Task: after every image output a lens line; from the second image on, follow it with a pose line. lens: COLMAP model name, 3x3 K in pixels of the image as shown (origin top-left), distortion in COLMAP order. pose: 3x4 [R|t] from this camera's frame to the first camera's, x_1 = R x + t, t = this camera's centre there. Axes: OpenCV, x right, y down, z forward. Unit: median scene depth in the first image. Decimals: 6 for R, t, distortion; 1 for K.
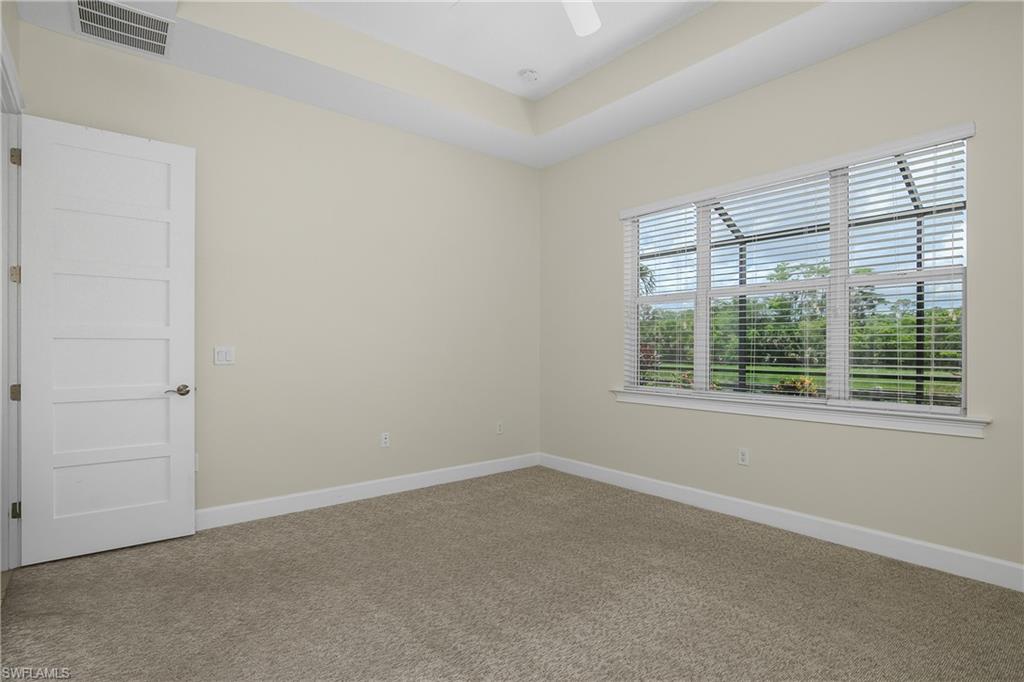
lens RADIAL K [[515.6, 0, 511.5], [0, 515.6, 338.4], [0, 0, 1]] dist [-0.023492, 0.001622]
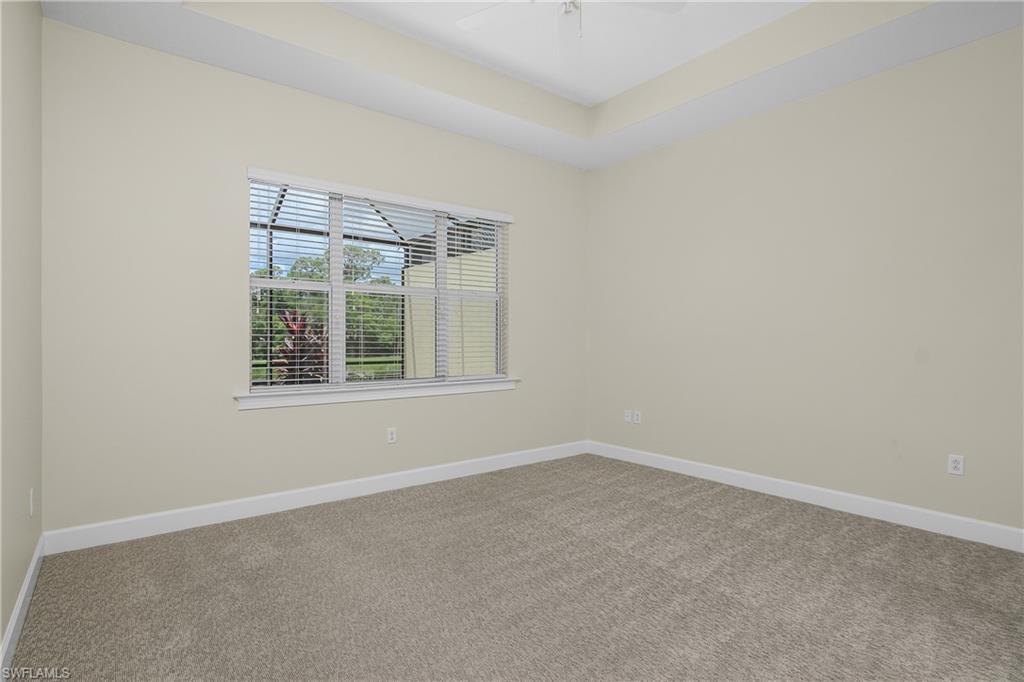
lens RADIAL K [[515.6, 0, 523.4], [0, 515.6, 339.8], [0, 0, 1]] dist [-0.023492, 0.001622]
pose [[0.000322, -0.005533, 0.999985, -0.579815], [-0.019510, 0.999794, 0.005538, 0.003498], [-0.999810, -0.019511, 0.000214, 0.594746]]
